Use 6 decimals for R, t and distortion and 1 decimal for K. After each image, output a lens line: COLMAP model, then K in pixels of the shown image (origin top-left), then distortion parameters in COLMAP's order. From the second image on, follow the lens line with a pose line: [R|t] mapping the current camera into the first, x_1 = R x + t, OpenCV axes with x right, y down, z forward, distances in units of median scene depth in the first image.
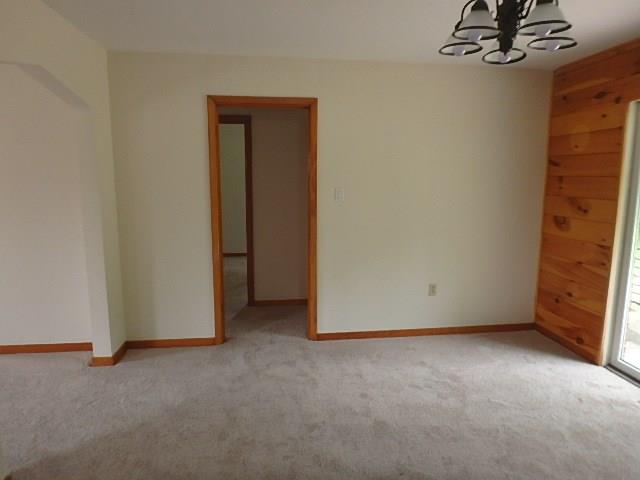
lens RADIAL K [[399.4, 0, 320.9], [0, 399.4, 237.8], [0, 0, 1]] dist [-0.033568, 0.013187]
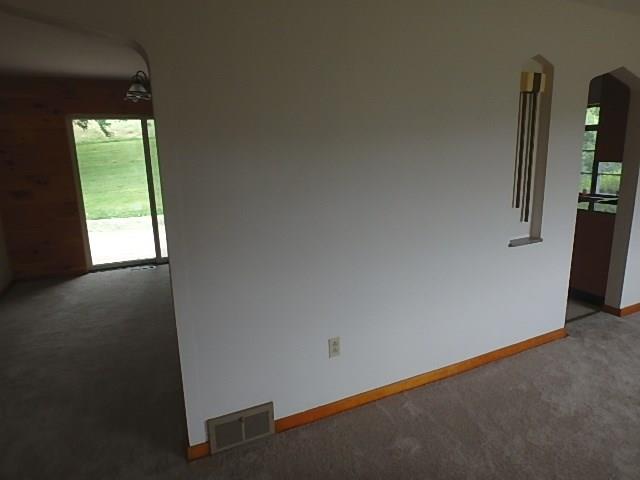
lens RADIAL K [[399.4, 0, 324.0], [0, 399.4, 233.4], [0, 0, 1]] dist [-0.033568, 0.013187]
pose [[-0.320000, -0.179458, 0.930266, -1.088690], [0.171914, 0.954598, 0.243288, -0.067811], [-0.931690, 0.237778, -0.274620, 0.477415]]
